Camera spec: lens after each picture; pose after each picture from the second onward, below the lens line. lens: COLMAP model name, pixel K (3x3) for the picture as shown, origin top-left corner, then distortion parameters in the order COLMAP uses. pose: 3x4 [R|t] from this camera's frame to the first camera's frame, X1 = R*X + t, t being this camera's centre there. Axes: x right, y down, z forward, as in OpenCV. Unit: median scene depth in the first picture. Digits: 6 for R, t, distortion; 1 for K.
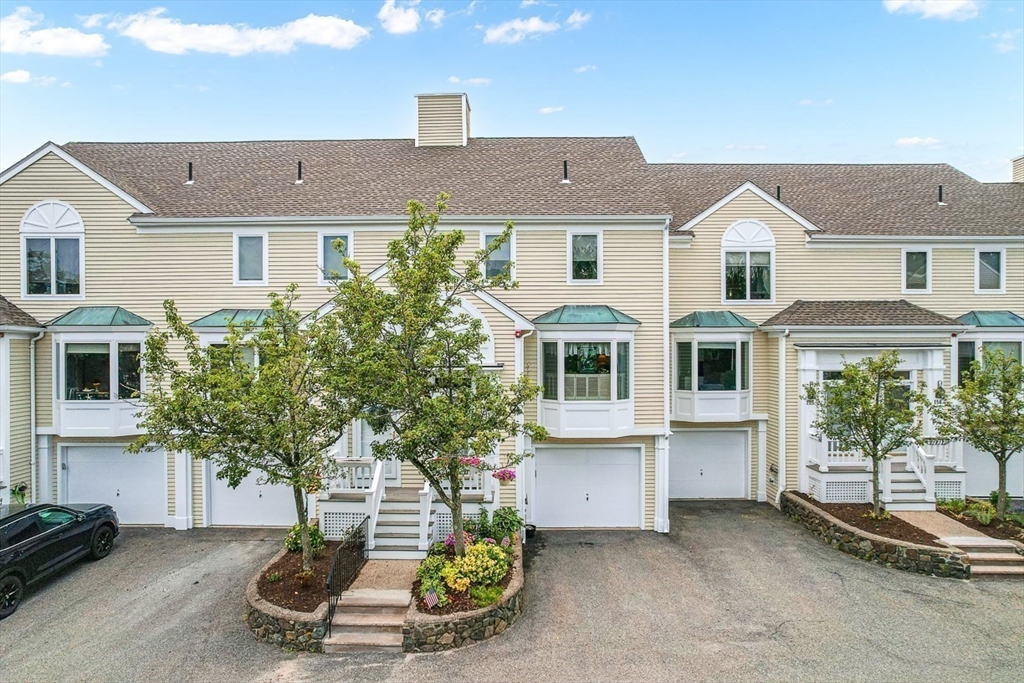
lens RADIAL K [[684.9, 0, 521.1], [0, 684.9, 325.2], [0, 0, 1]] dist [-0.049686, 0.048434]
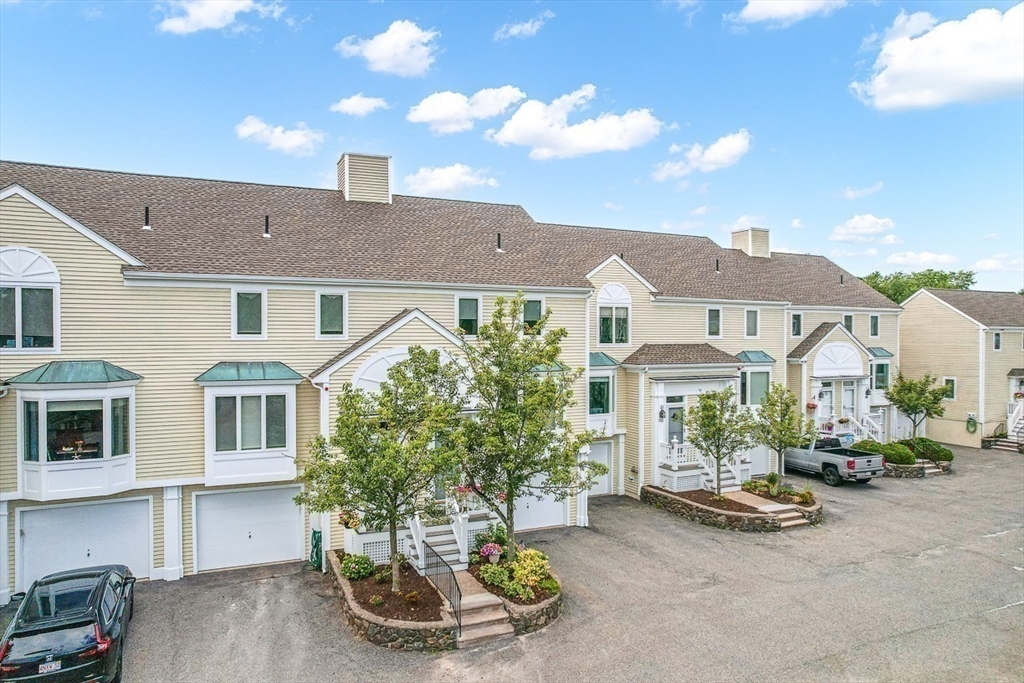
lens RADIAL K [[684.9, 0, 517.9], [0, 684.9, 332.0], [0, 0, 1]] dist [-0.049686, 0.048434]
pose [[0.899908, 0.004542, 0.436057, -0.485181], [-0.011511, 0.999845, 0.013342, -0.088699], [-0.435929, -0.017026, 0.899820, -0.130422]]
